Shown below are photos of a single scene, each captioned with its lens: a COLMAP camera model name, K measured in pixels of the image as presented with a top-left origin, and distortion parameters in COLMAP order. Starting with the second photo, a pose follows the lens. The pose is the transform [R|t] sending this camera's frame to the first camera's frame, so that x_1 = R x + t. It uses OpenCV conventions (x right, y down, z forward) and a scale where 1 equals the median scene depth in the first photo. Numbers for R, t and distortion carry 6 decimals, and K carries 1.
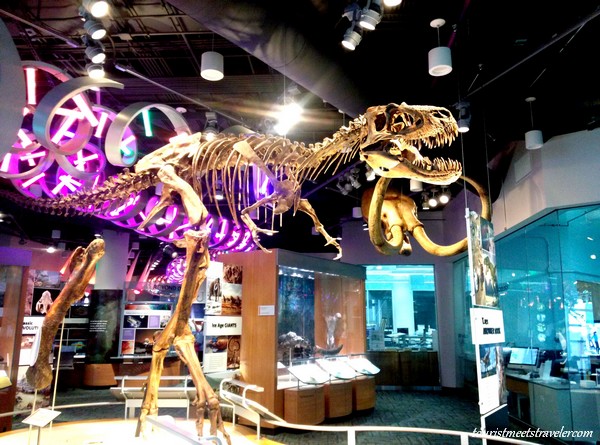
lens RADIAL K [[495.2, 0, 300.0], [0, 495.2, 222.5], [0, 0, 1]] dist [0.081607, -0.154140]
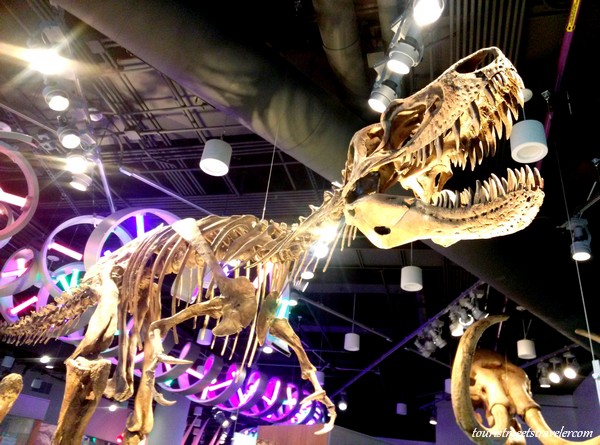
lens RADIAL K [[495.2, 0, 300.0], [0, 495.2, 222.5], [0, 0, 1]] dist [0.081607, -0.154140]
pose [[0.975724, 0.002451, -0.218989, 0.115516], [-0.076187, 0.941279, -0.328922, 0.028027], [0.205324, 0.337621, 0.918615, 0.318224]]
